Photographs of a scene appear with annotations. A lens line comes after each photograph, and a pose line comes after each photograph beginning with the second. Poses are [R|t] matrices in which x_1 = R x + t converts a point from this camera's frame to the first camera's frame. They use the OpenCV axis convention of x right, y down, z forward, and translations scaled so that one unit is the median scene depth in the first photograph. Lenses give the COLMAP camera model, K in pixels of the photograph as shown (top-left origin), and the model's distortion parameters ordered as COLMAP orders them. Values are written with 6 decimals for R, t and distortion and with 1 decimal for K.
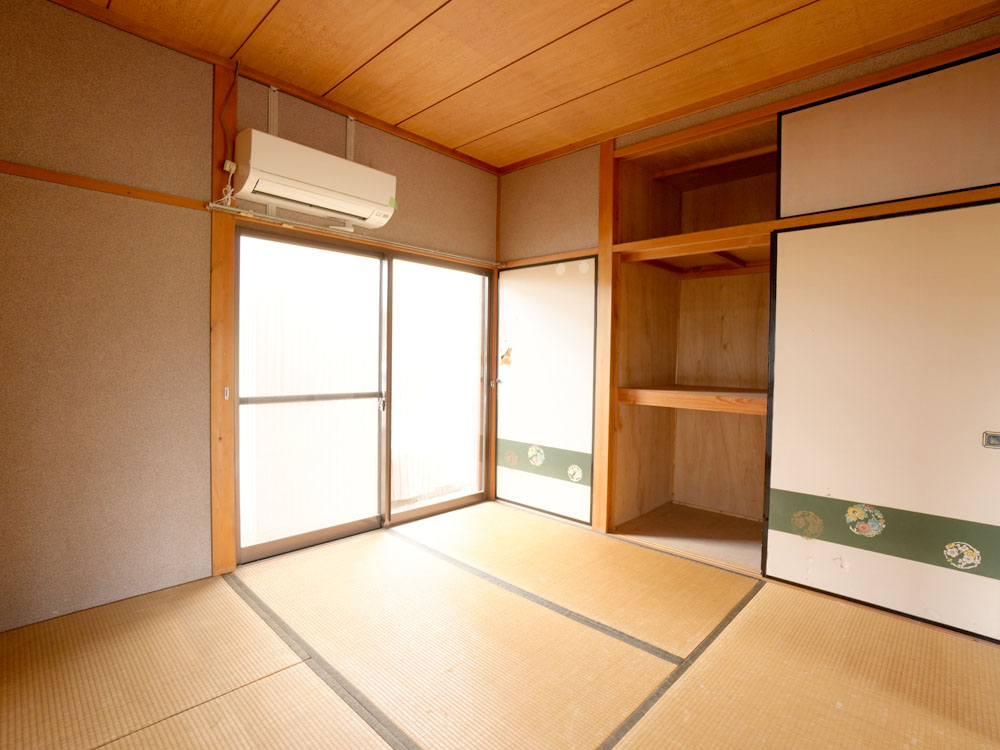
lens RADIAL K [[500.5, 0, 504.8], [0, 500.5, 368.9], [0, 0, 1]] dist [-0.060617, 0.019629]
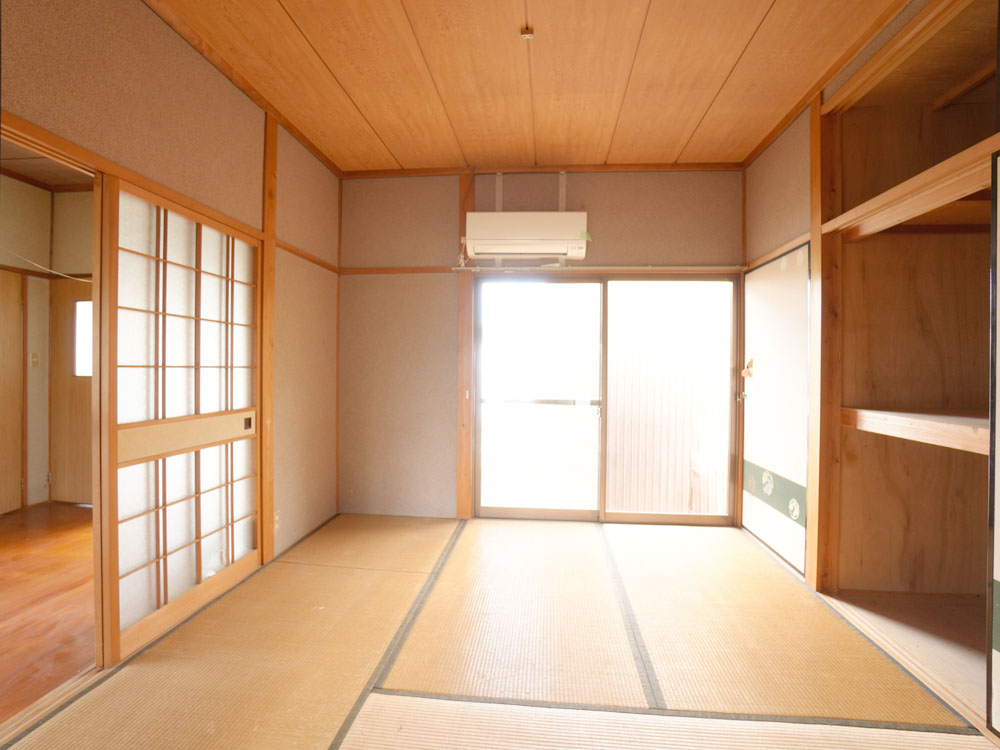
lens RADIAL K [[500.5, 0, 499.6], [0, 500.5, 372.0], [0, 0, 1]] dist [-0.060617, 0.019629]
pose [[0.617414, -0.006778, -0.786609, 0.495478], [-0.015649, 0.999659, -0.020897, 0.008441], [0.786483, 0.025212, 0.617098, 0.122199]]
